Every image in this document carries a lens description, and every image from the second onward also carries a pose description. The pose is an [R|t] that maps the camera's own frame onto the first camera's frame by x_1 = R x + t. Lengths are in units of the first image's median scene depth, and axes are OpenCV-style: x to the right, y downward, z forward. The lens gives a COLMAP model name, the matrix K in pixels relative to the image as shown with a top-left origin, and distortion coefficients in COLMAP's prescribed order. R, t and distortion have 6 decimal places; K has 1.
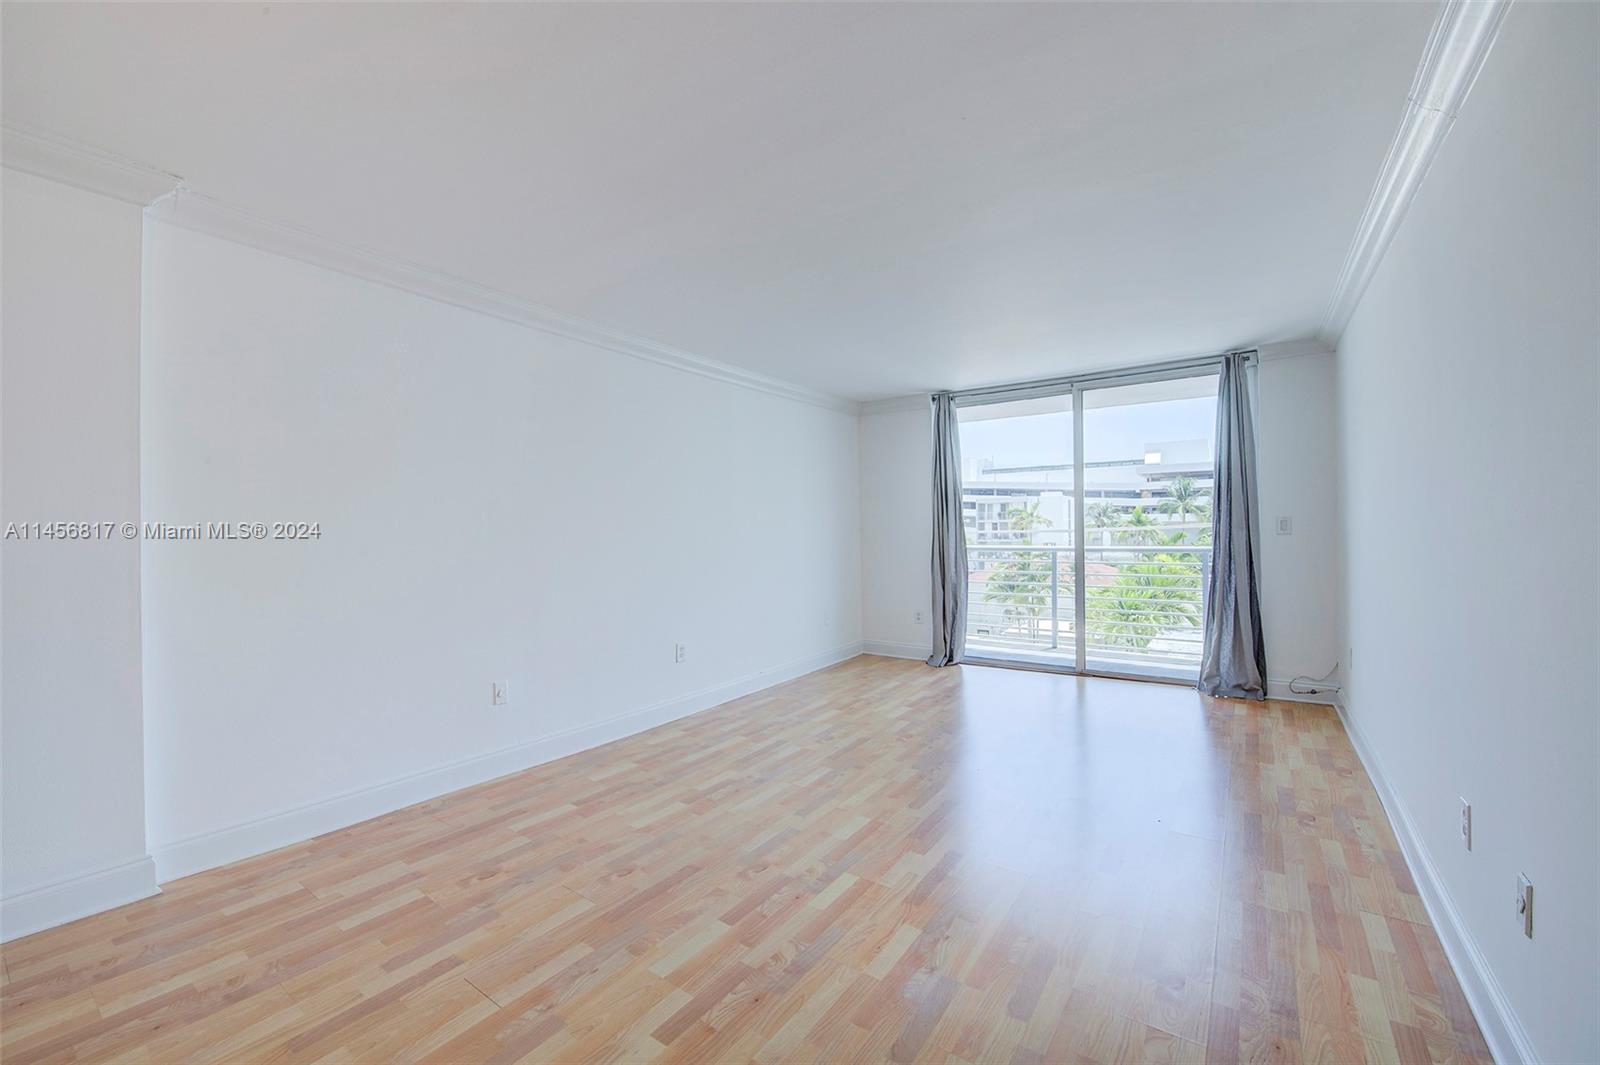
lens RADIAL K [[637.3, 0, 804.5], [0, 637.3, 537.6], [0, 0, 1]] dist [-0.019483, -0.000770]
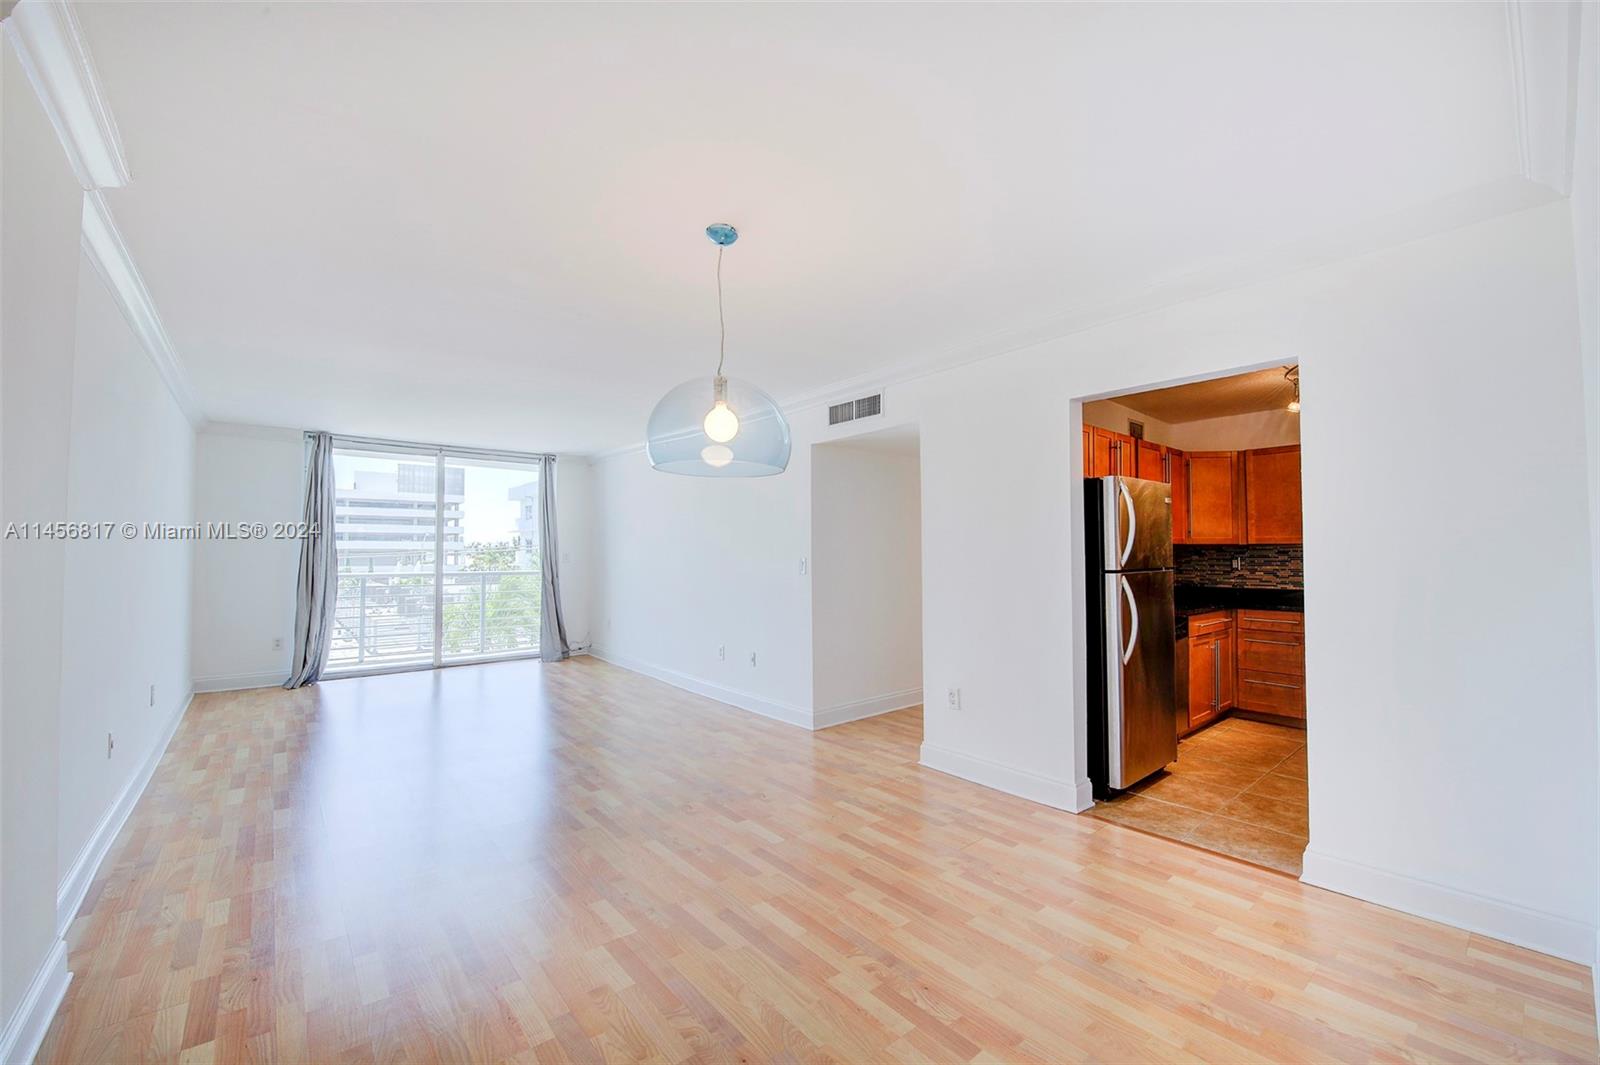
lens RADIAL K [[637.3, 0, 805.9], [0, 637.3, 534.3], [0, 0, 1]] dist [-0.019483, -0.000770]
pose [[0.259444, 0.041527, 0.964865, -0.817322], [0.006625, 0.998975, -0.044776, 0.001384], [-0.965735, 0.018009, 0.258903, -0.112696]]
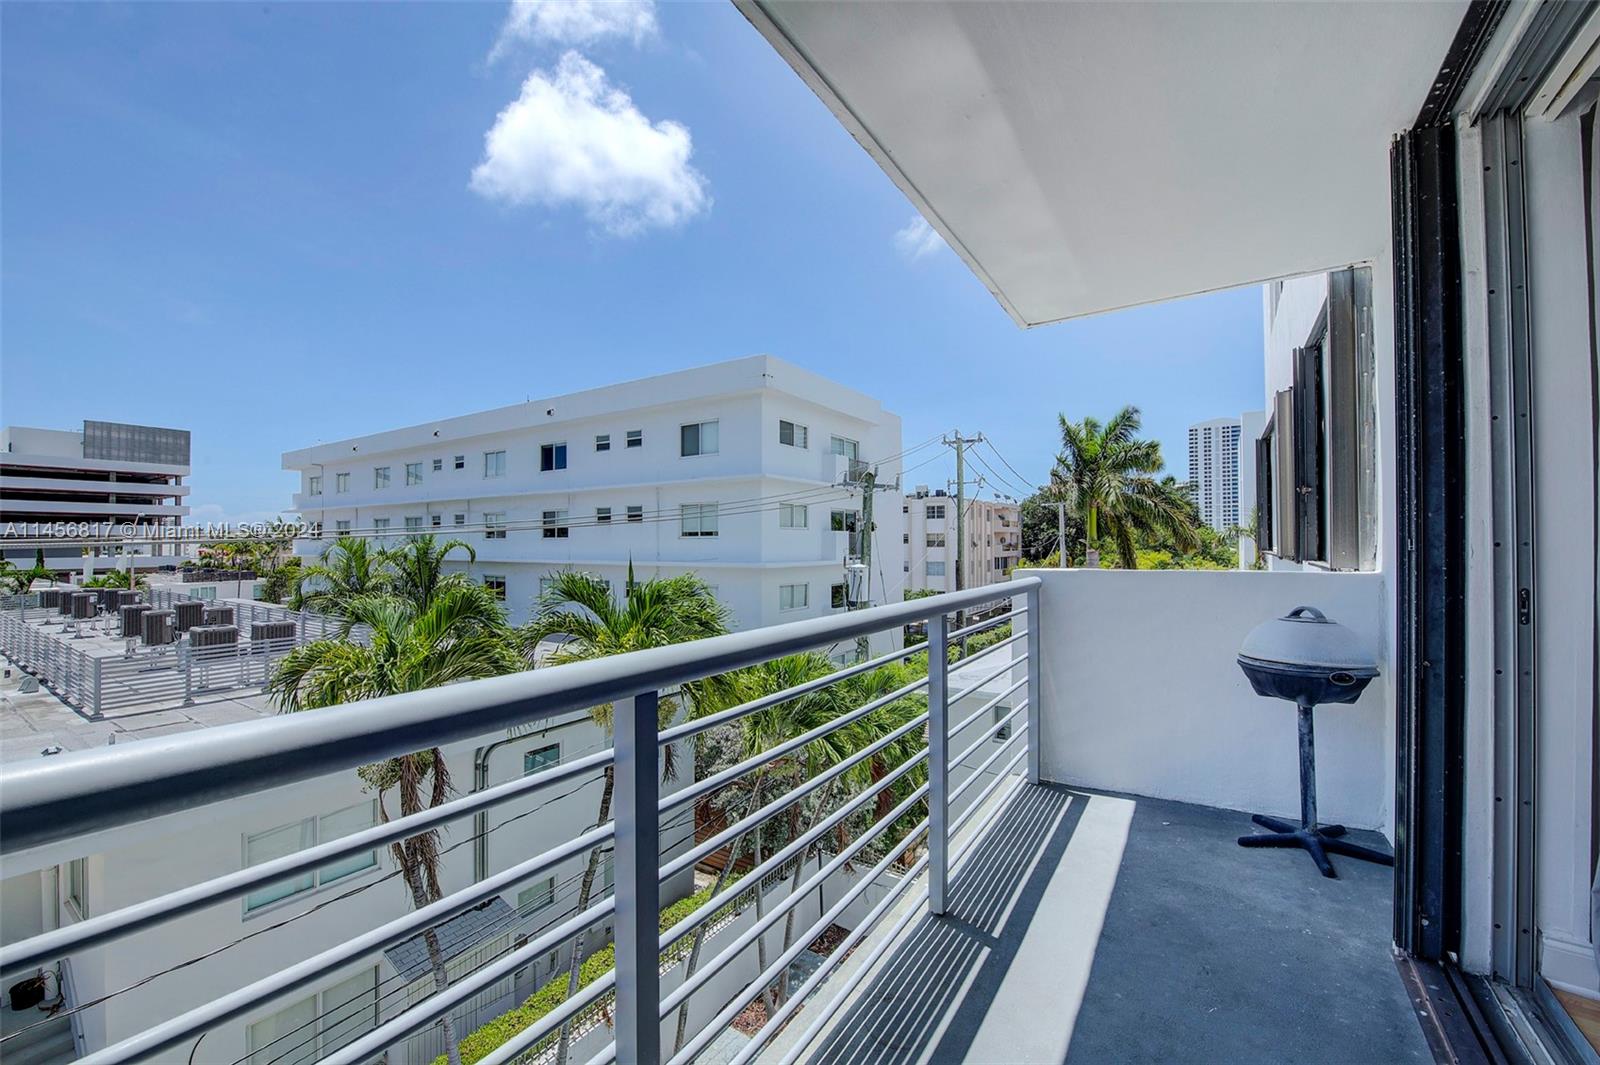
lens RADIAL K [[637.3, 0, 799.8], [0, 637.3, 534.1], [0, 0, 1]] dist [-0.019483, -0.000770]
pose [[-0.029155, 0.022905, 0.999312, 0.338708], [0.010595, 0.999688, -0.022605, -0.031402], [-0.999519, 0.009929, -0.029389, 1.514398]]
